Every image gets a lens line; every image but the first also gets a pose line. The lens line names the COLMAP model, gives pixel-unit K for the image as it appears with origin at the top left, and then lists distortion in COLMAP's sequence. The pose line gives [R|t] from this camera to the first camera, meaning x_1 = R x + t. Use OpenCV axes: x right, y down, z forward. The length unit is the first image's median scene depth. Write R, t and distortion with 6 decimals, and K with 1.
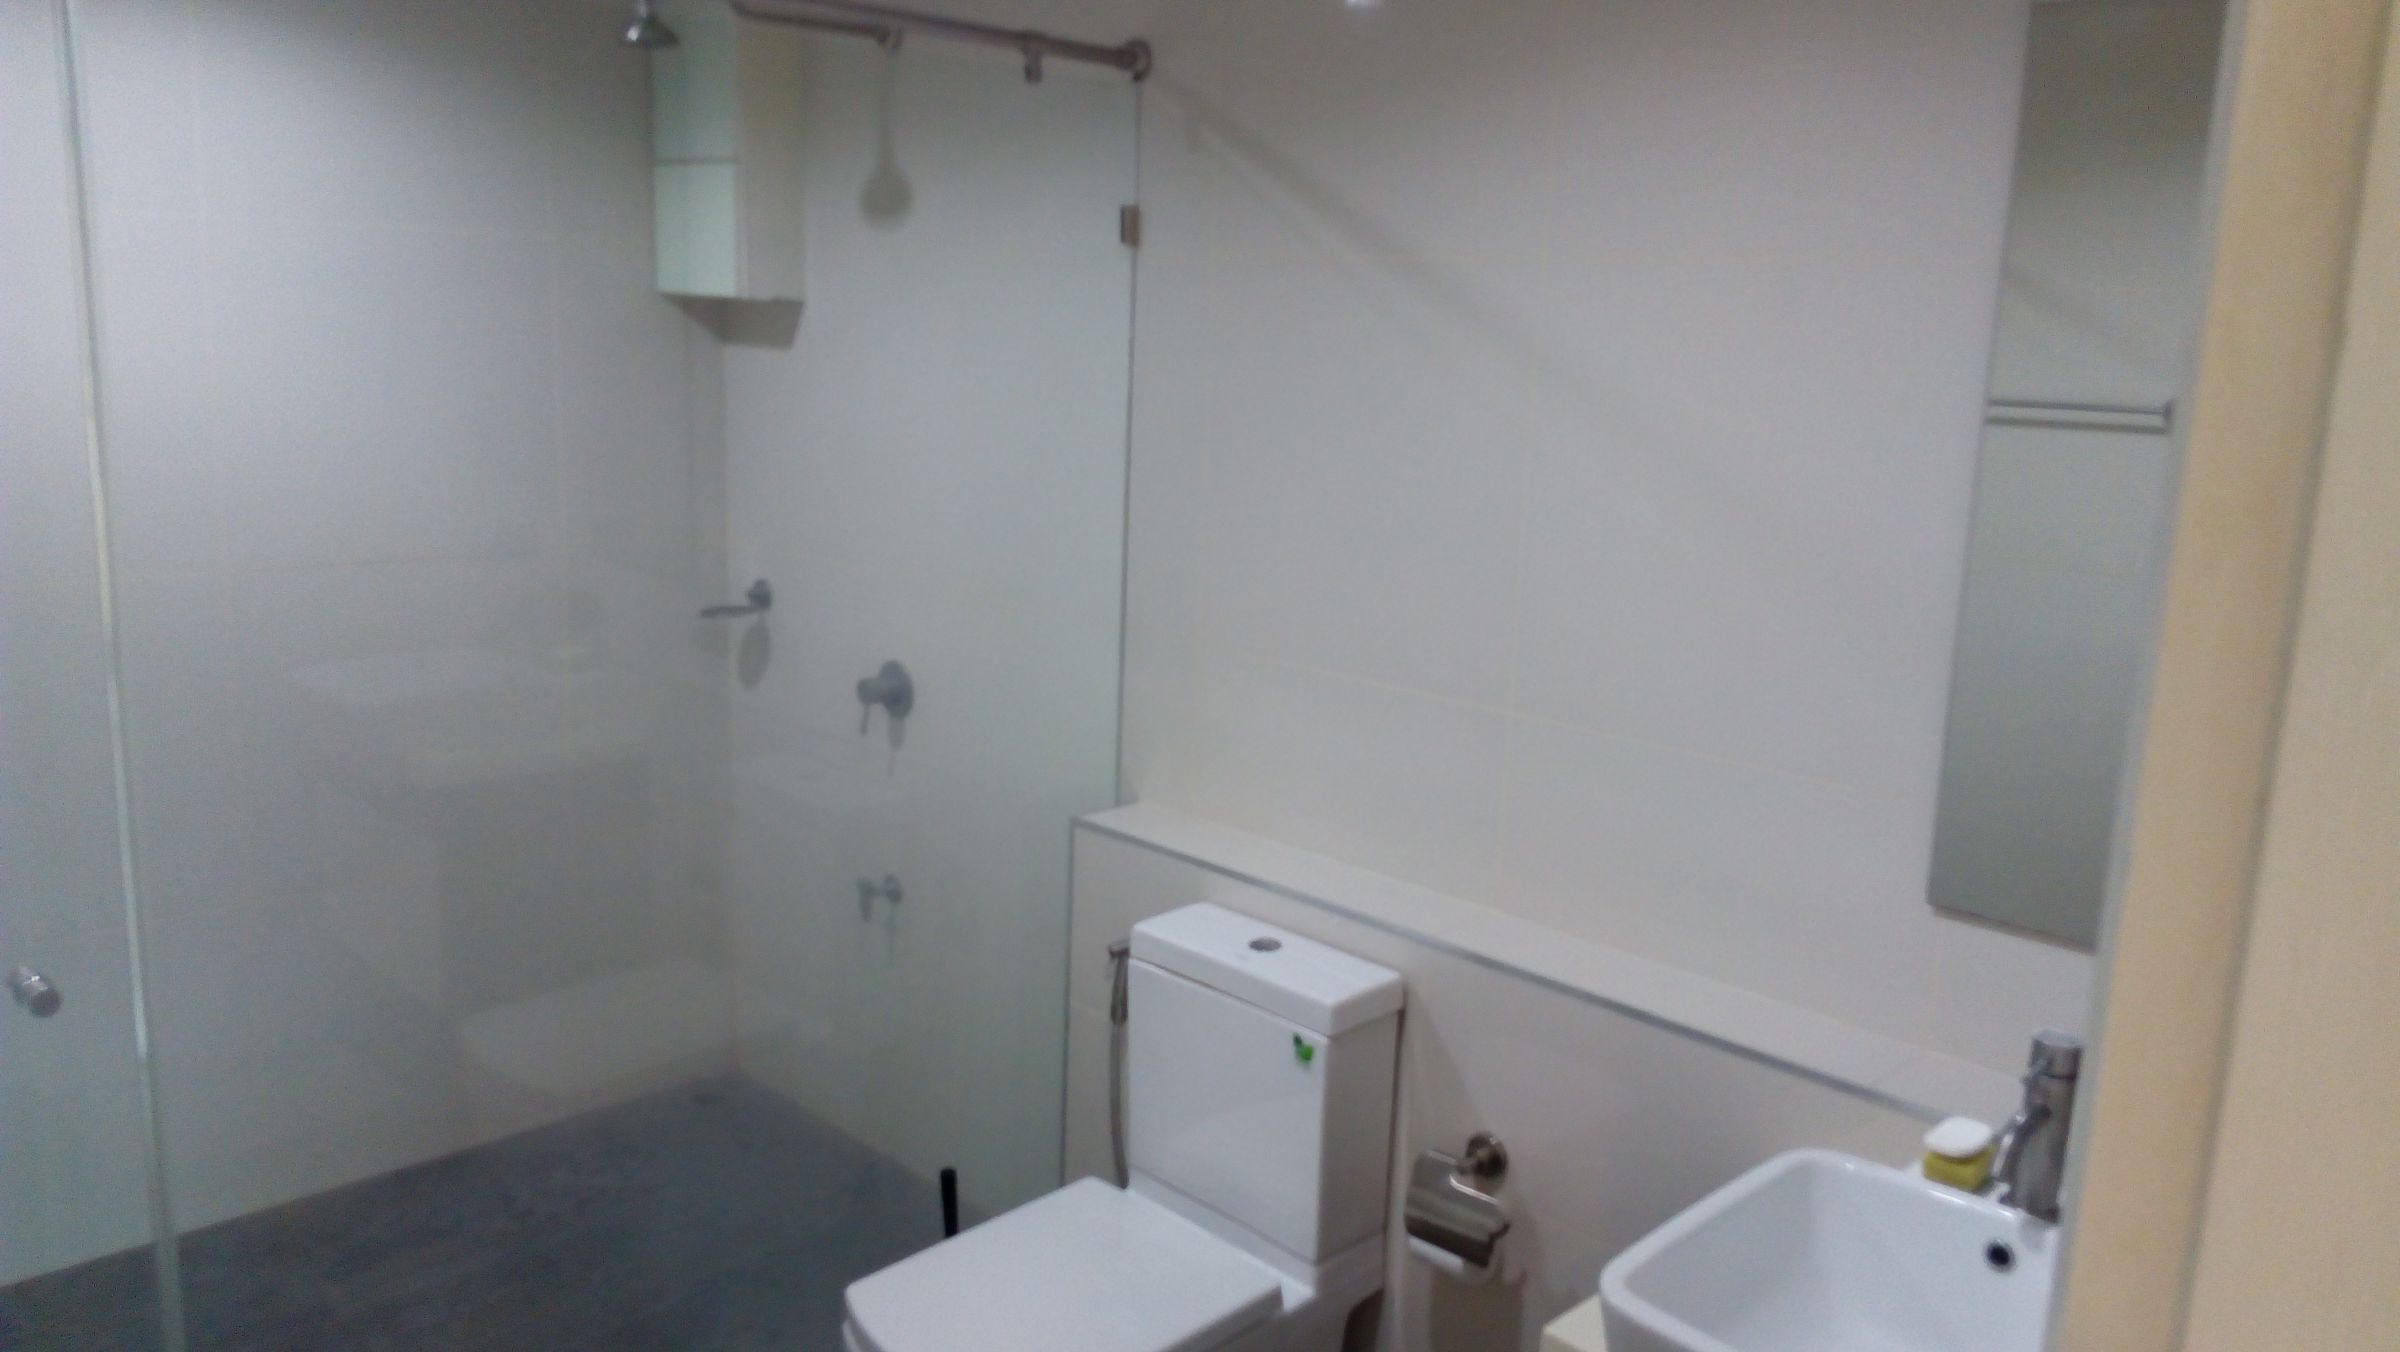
lens RADIAL K [[1791.6, 0, 1200.0], [0, 1791.6, 676.0], [0, 0, 1]] dist [0.094956, -0.168677]
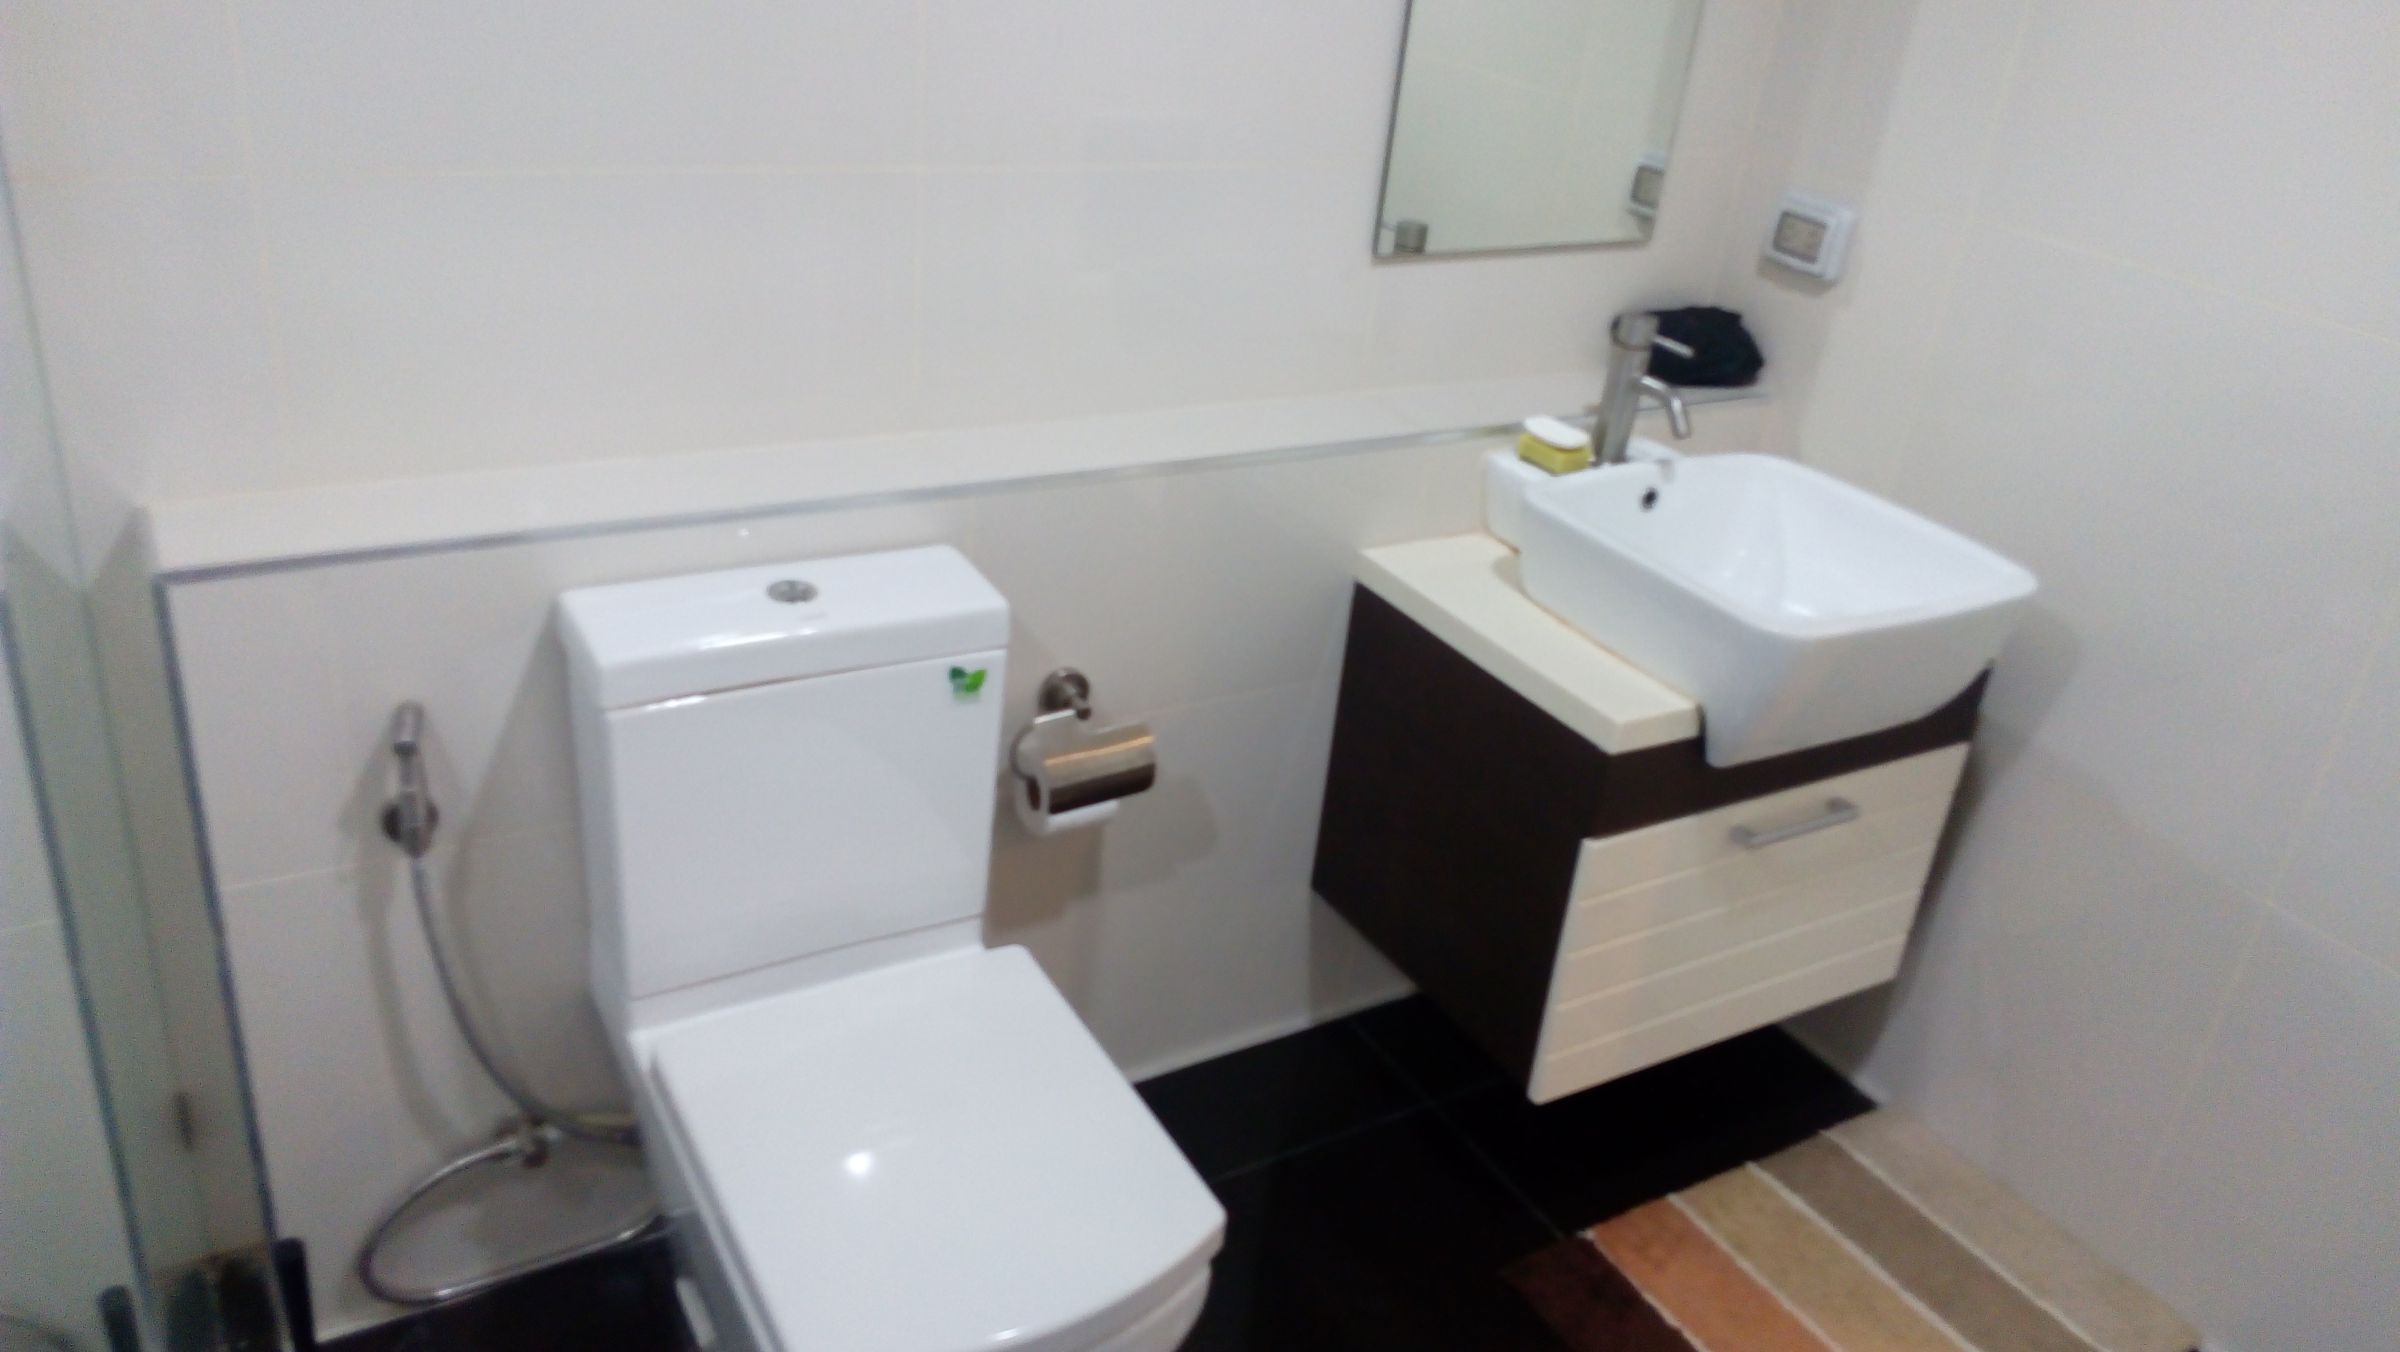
lens RADIAL K [[1791.6, 0, 1200.0], [0, 1791.6, 676.0], [0, 0, 1]] dist [0.094956, -0.168677]
pose [[0.230653, -0.445952, 0.864827, -0.549166], [0.100787, 0.894961, 0.434611, -0.106251], [-0.967802, -0.013081, 0.251372, 0.693250]]
